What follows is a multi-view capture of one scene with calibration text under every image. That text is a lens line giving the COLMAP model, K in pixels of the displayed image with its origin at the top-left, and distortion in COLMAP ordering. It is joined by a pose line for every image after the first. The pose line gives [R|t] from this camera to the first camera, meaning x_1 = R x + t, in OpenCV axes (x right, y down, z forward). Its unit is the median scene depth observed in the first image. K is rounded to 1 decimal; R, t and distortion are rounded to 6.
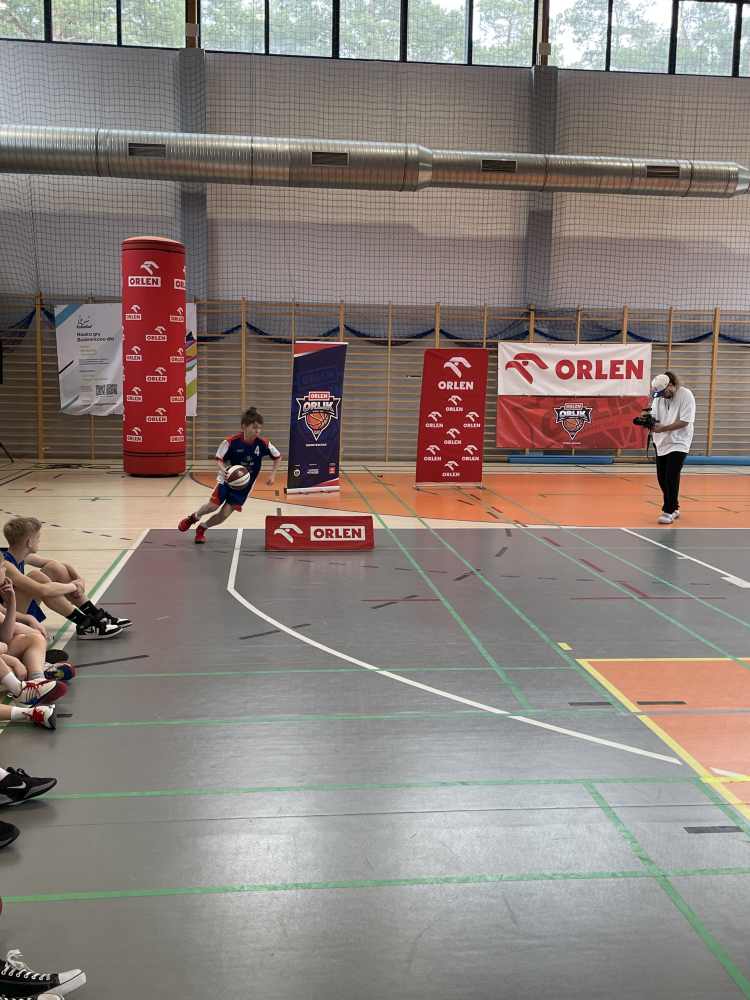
lens RADIAL K [[1020.0, 0, 375.0], [0, 1020.0, 500.0], [0, 0, 1]] dist [0.094736, -0.194999]
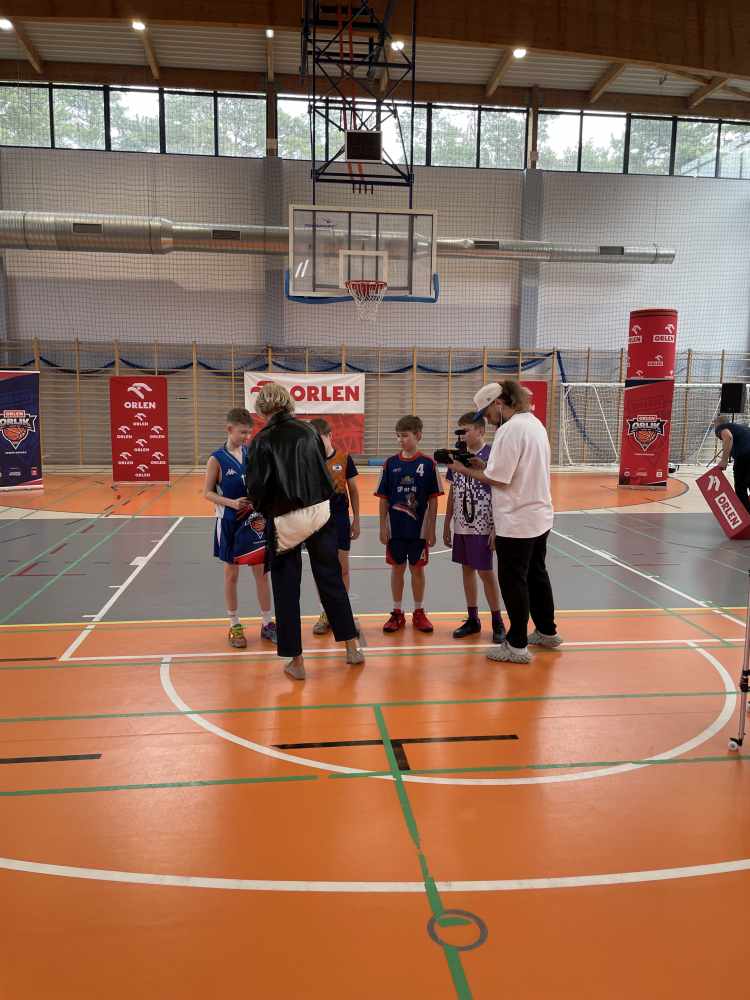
lens RADIAL K [[756.7, 0, 375.0], [0, 756.7, 500.0], [0, 0, 1]] dist [0.105334, -0.143865]
pose [[0.999968, -0.007425, 0.002843, 0.286312], [0.007394, 0.999916, 0.010631, -0.001505], [-0.002921, -0.010610, 0.999939, 0.034617]]
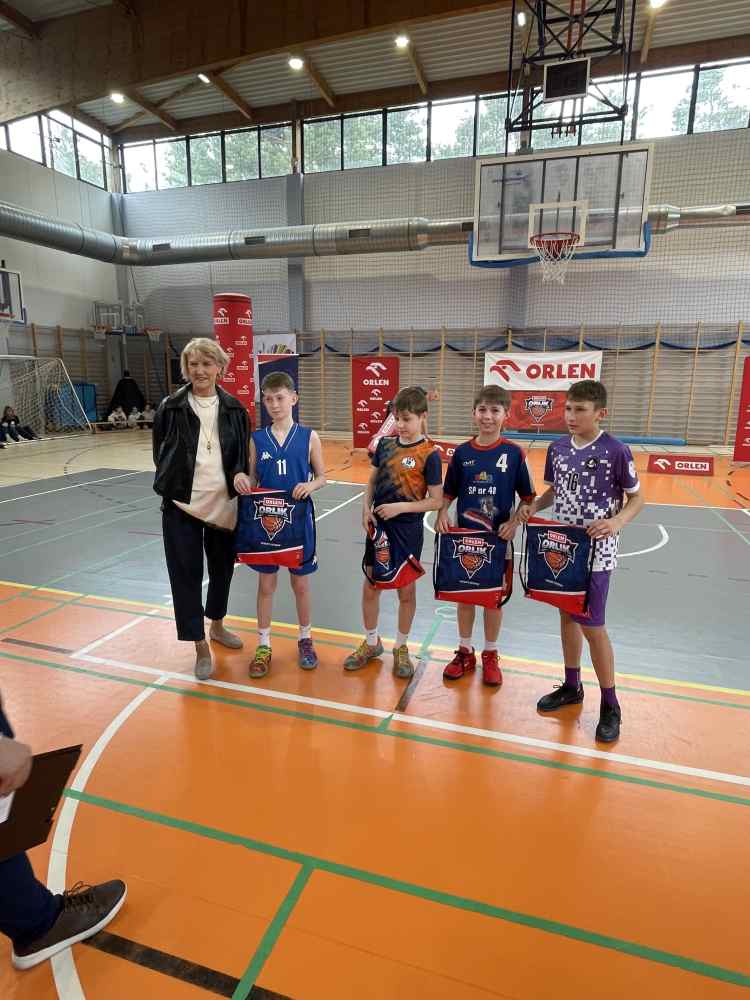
lens RADIAL K [[598.5, 0, 375.0], [0, 598.5, 500.0], [0, 0, 1]] dist [-0.004698, -0.003547]
pose [[0.912645, 0.070736, -0.402587, 0.335478], [-0.041174, 0.995812, 0.081630, -0.011359], [0.406675, -0.057923, 0.911735, 0.166127]]
